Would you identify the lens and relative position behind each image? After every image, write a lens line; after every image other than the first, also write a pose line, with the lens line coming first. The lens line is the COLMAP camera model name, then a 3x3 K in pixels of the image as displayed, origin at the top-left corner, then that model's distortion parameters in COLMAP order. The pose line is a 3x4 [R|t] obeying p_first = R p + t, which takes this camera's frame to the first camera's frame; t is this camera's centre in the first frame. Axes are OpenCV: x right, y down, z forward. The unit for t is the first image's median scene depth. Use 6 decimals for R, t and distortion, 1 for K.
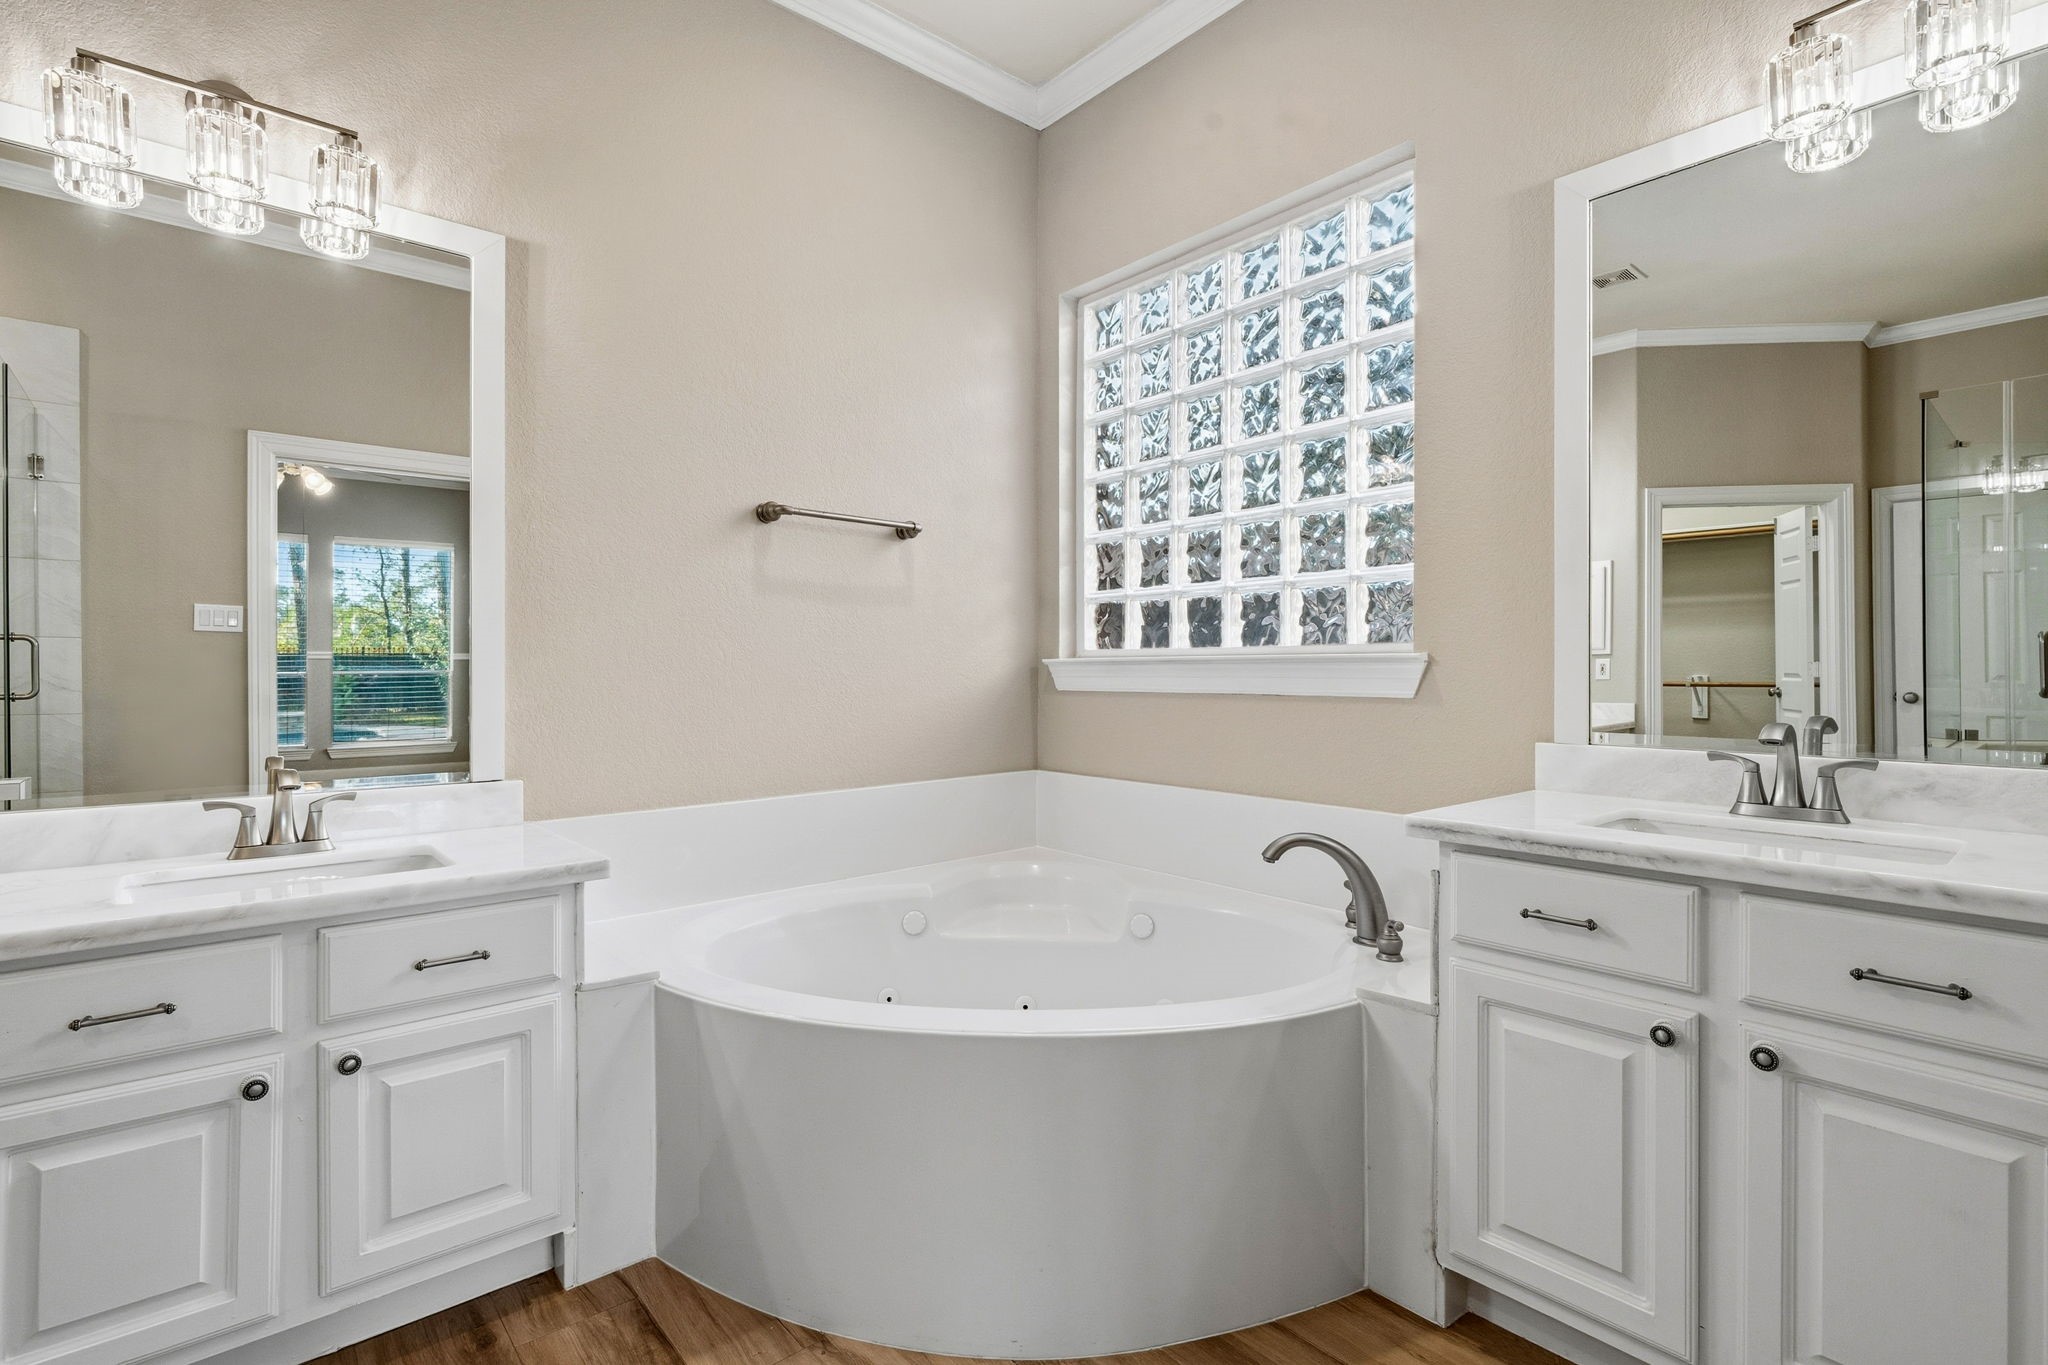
lens RADIAL K [[977.9, 0, 1029.2], [0, 977.9, 672.2], [0, 0, 1]] dist [0.010474, 0.000365]
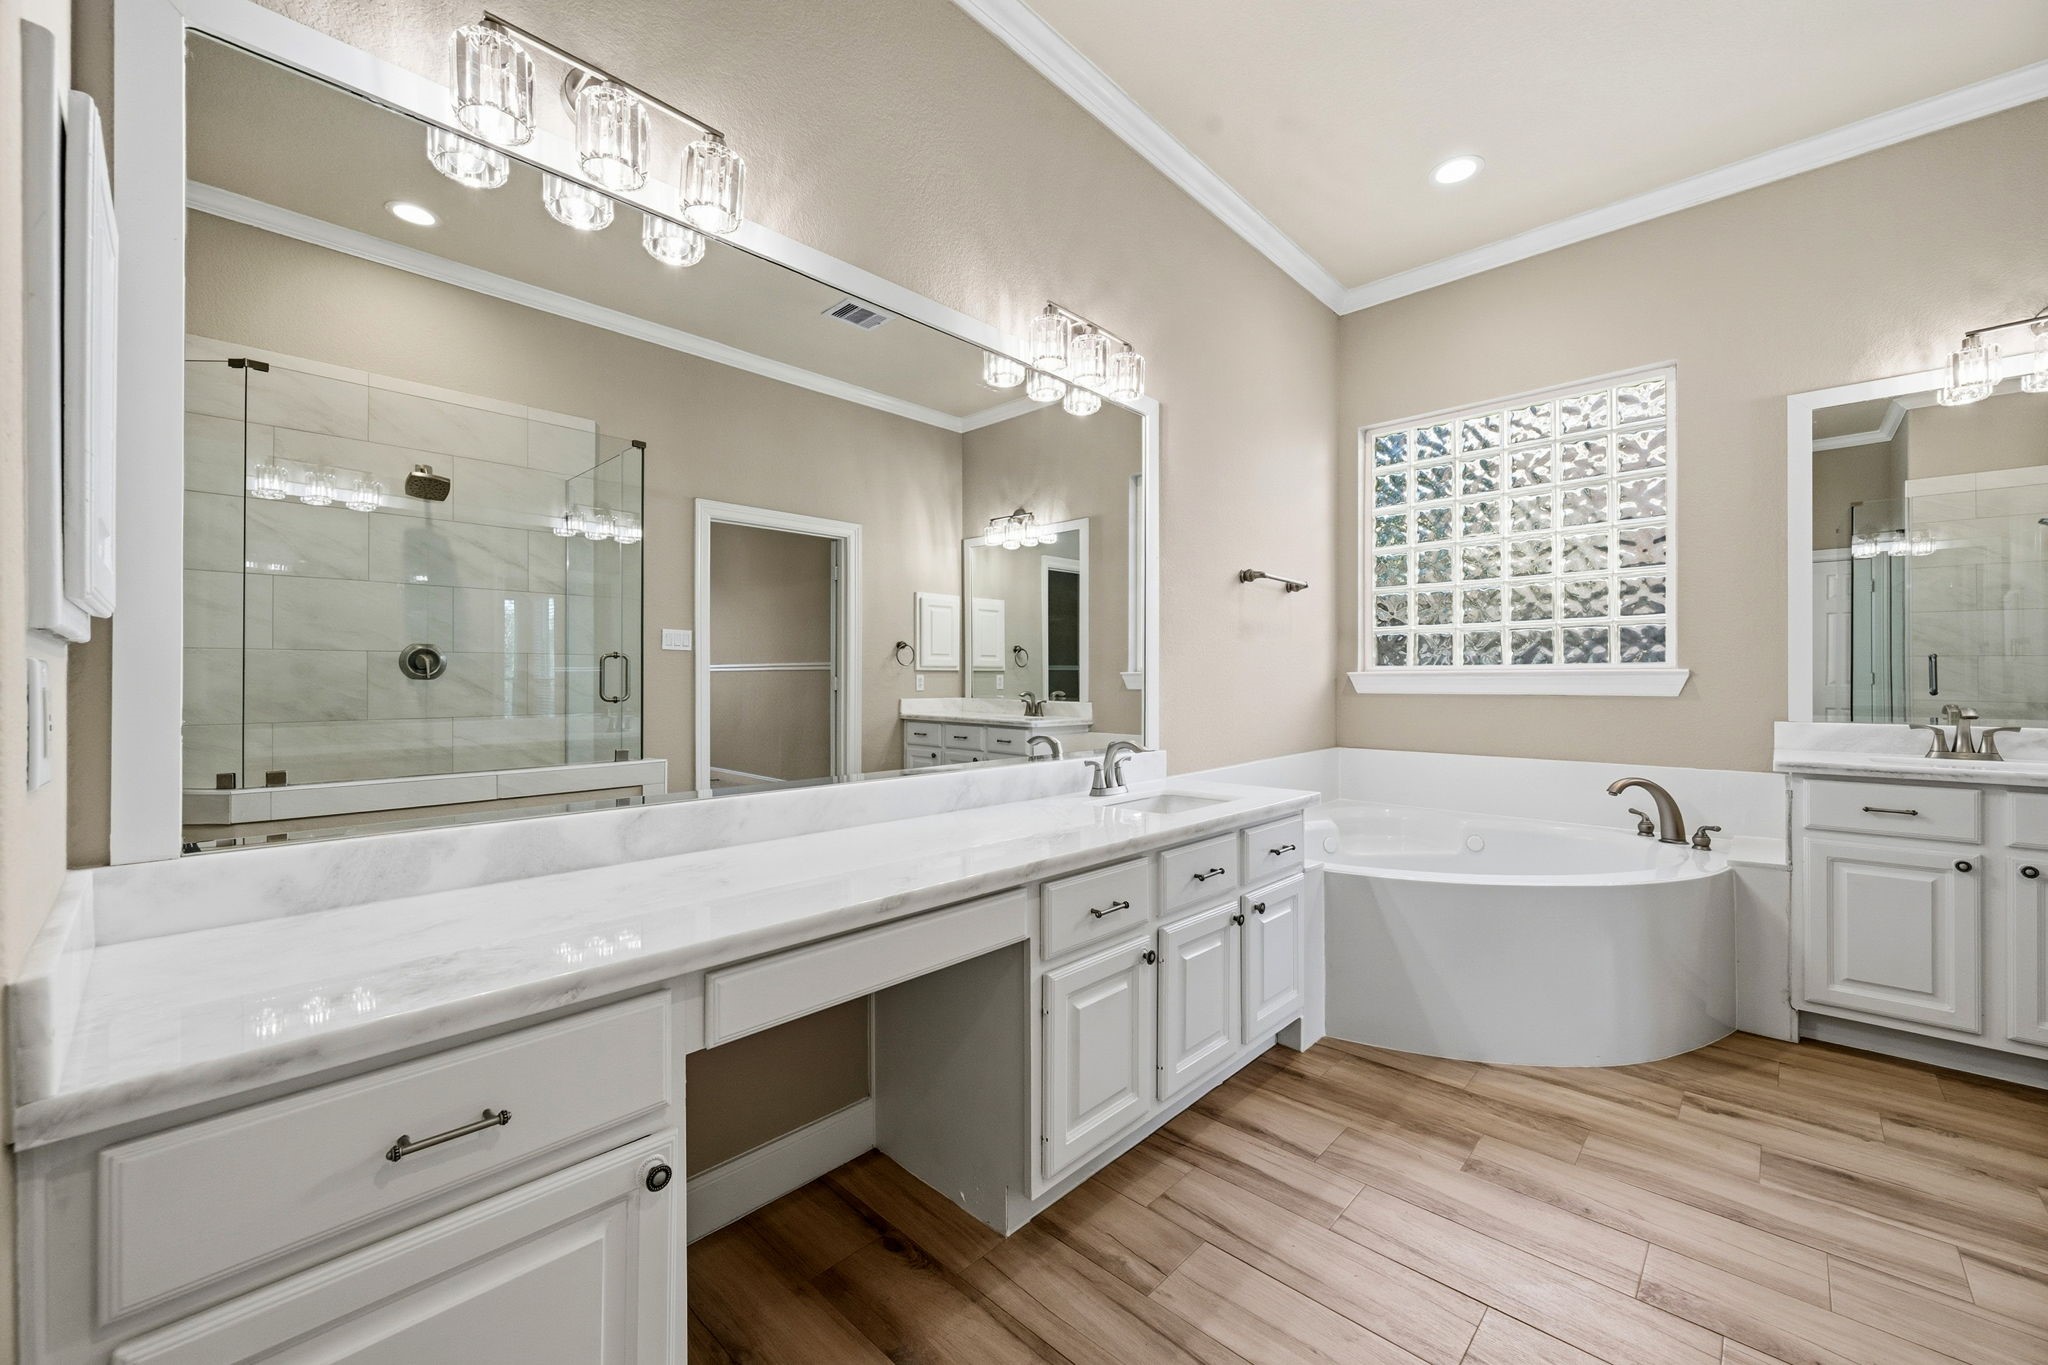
lens RADIAL K [[835.1, 0, 1018.1], [0, 835.1, 681.0], [0, 0, 1]] dist [0.016738, -0.000691]
pose [[0.992158, 0.000617, 0.124990, -1.157283], [-0.000198, 0.999994, -0.003366, 0.006394], [-0.124992, 0.003315, 0.992152, -0.358351]]
